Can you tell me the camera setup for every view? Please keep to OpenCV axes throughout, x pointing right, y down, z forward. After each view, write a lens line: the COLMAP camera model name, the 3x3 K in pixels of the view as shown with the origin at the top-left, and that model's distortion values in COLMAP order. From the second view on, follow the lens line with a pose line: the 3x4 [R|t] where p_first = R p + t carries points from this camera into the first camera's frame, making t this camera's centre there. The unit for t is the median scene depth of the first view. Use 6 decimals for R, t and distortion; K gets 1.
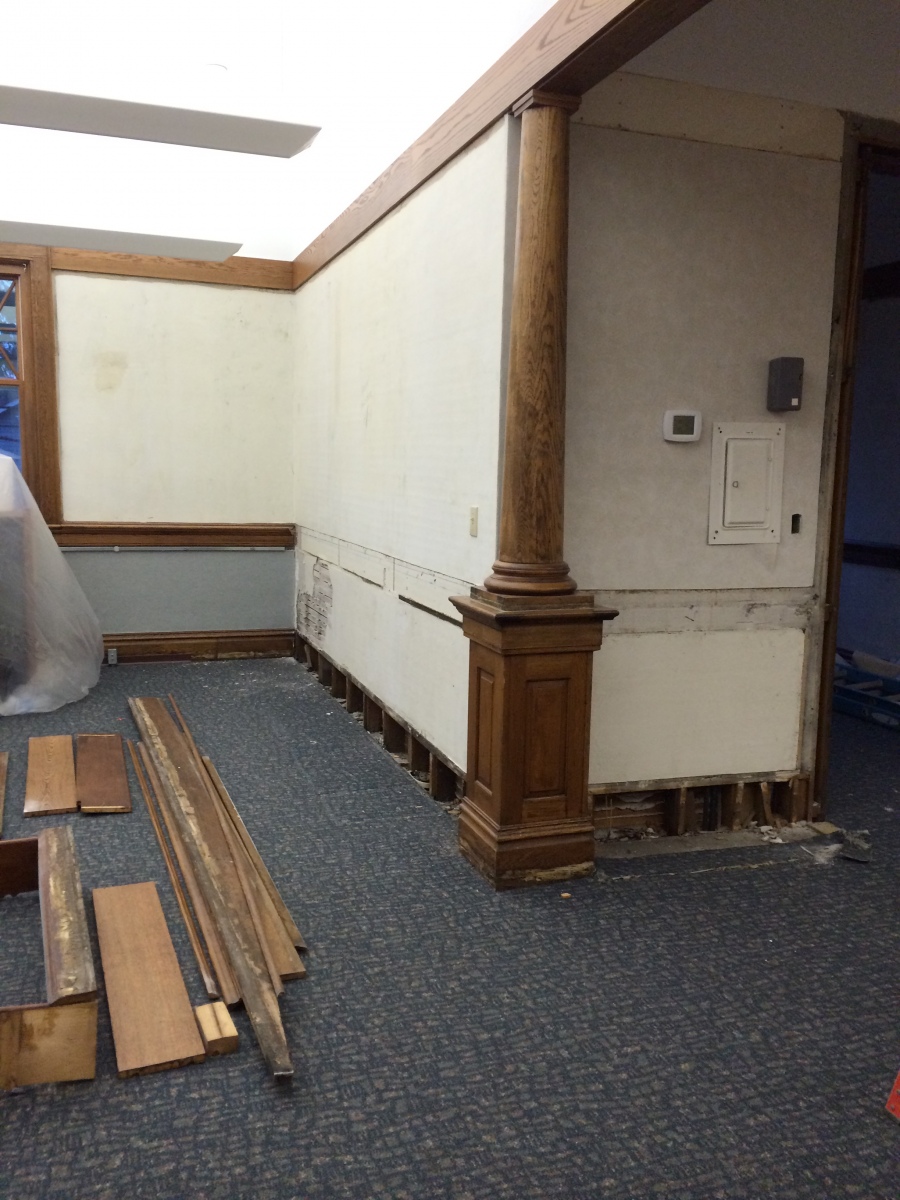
lens RADIAL K [[1029.8, 0, 450.9], [0, 1029.8, 601.0], [0, 0, 1]] dist [0.089989, -0.098845]
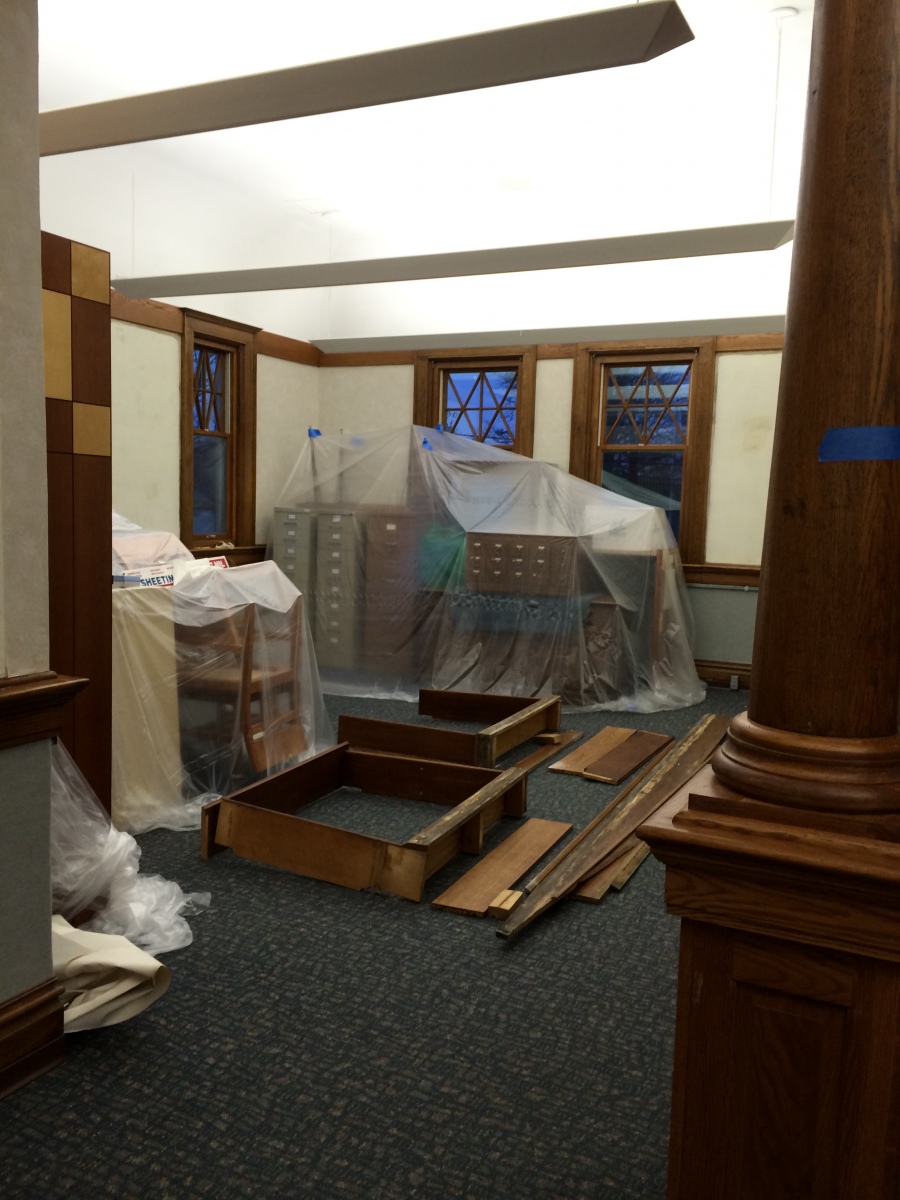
lens RADIAL K [[1029.8, 0, 449.9], [0, 1029.8, 599.1], [0, 0, 1]] dist [0.089989, -0.098845]
pose [[0.701833, 0.069565, -0.708937, 0.429403], [-0.109476, 0.993930, -0.010848, 0.015421], [0.703879, 0.085226, 0.705188, -0.043521]]
